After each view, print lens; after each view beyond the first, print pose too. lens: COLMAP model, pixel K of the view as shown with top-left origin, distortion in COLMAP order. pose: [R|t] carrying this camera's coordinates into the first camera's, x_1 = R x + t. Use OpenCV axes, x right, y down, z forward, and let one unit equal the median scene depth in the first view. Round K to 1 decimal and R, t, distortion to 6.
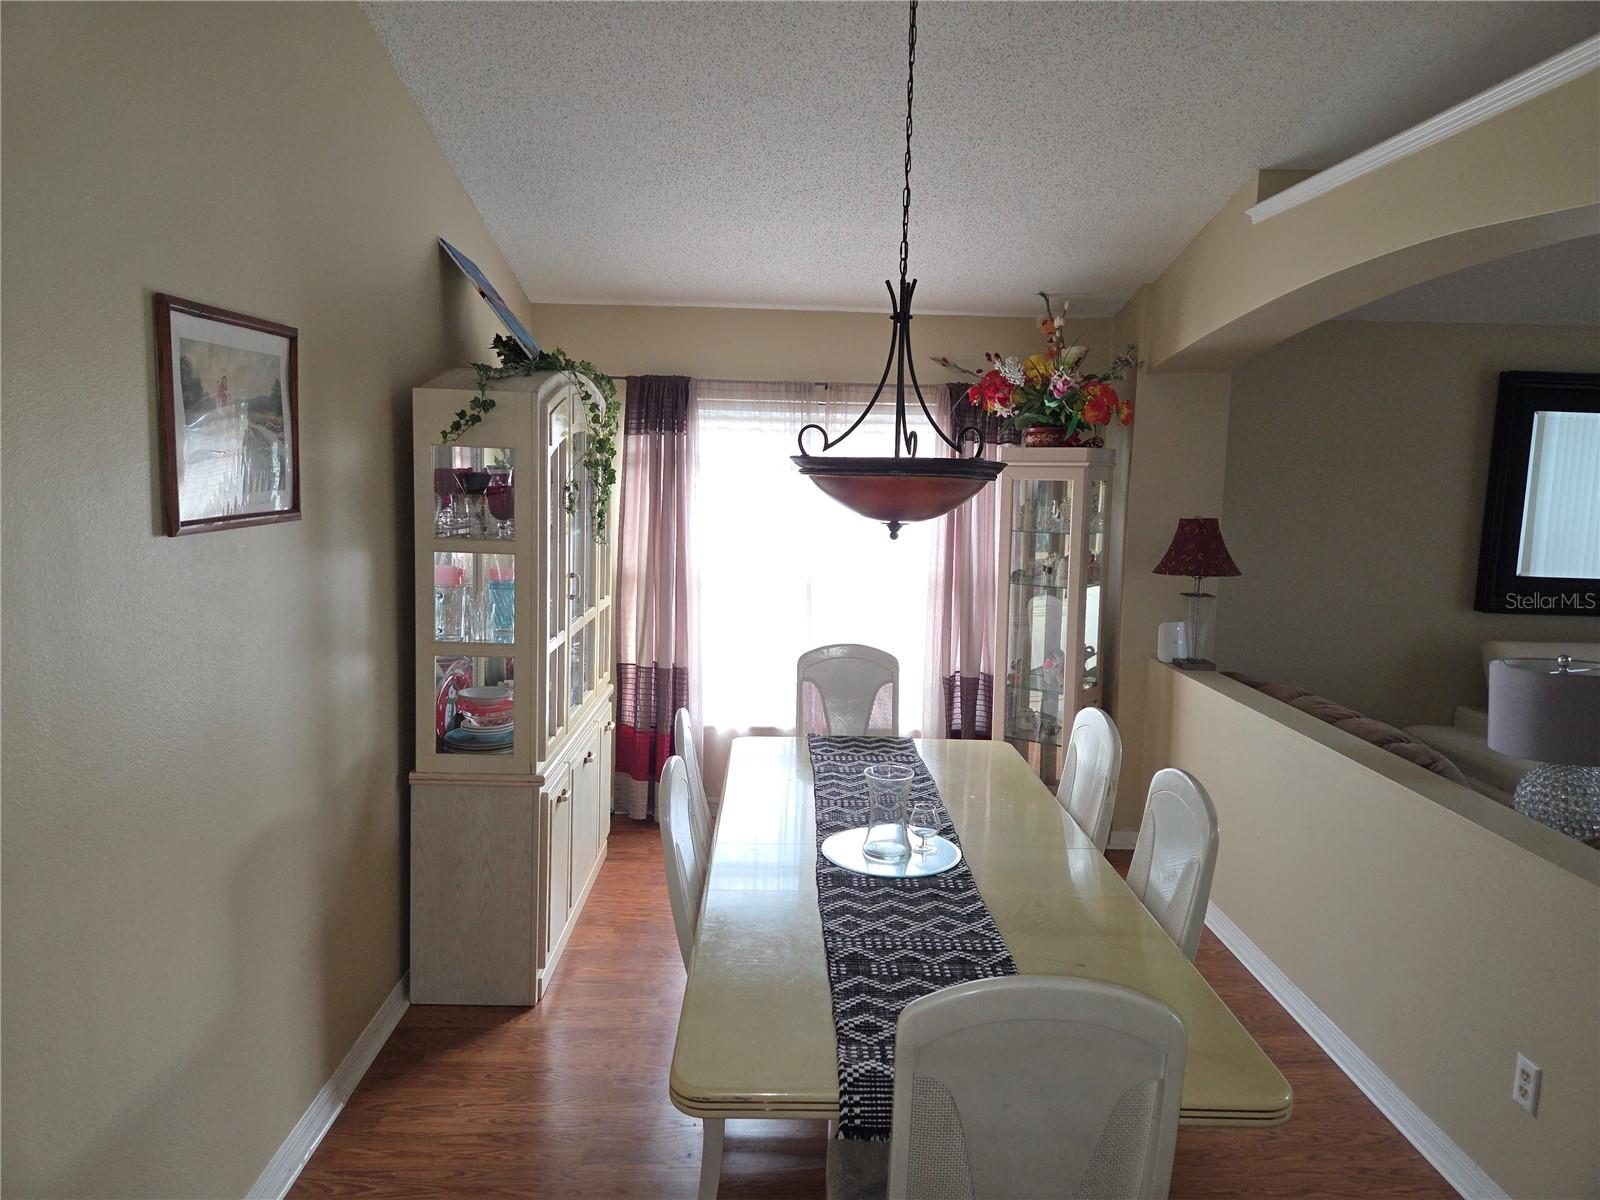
lens RADIAL K [[1064.6, 0, 800.0], [0, 1064.6, 600.0], [0, 0, 1]] dist [-0.000035, -0.000678]
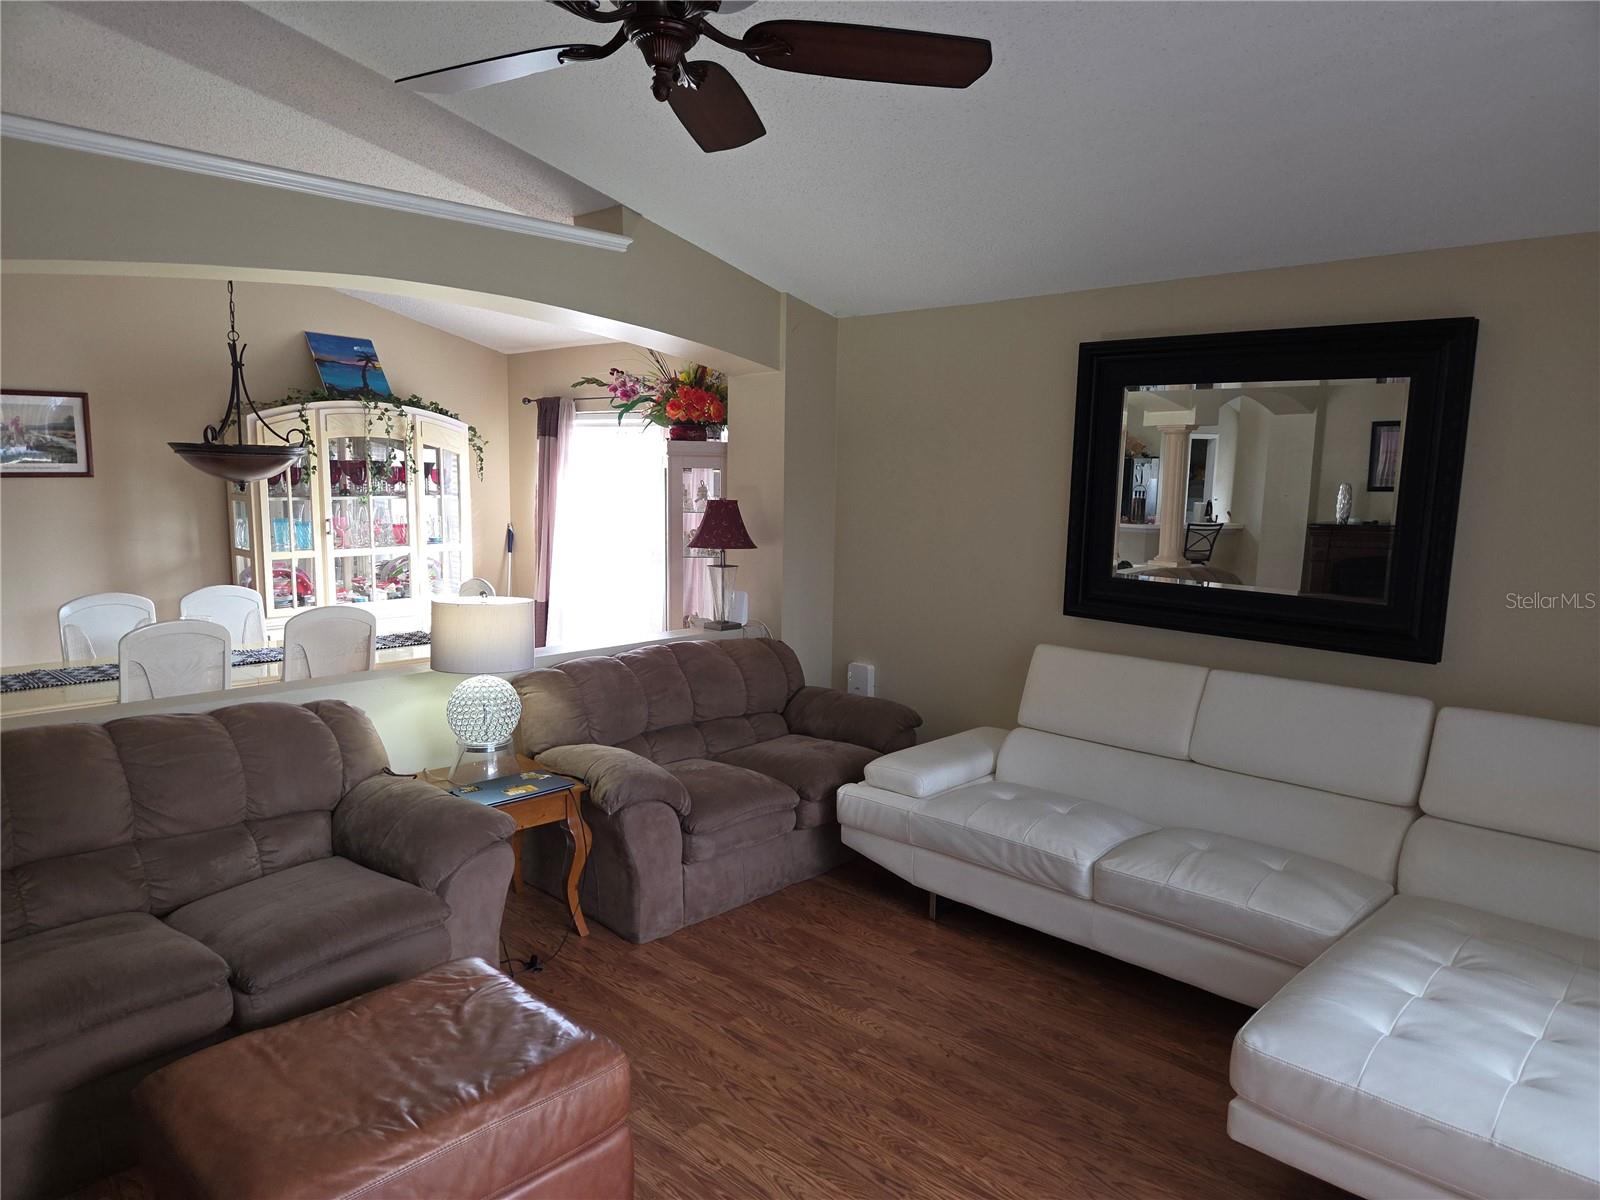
lens RADIAL K [[1064.6, 0, 800.0], [0, 1064.6, 600.0], [0, 0, 1]] dist [-0.000035, -0.000678]
pose [[0.703805, 0.077785, -0.706122, 1.233496], [-0.092466, 0.995562, 0.017507, 0.002304], [0.704350, 0.052971, 0.707874, 0.266273]]
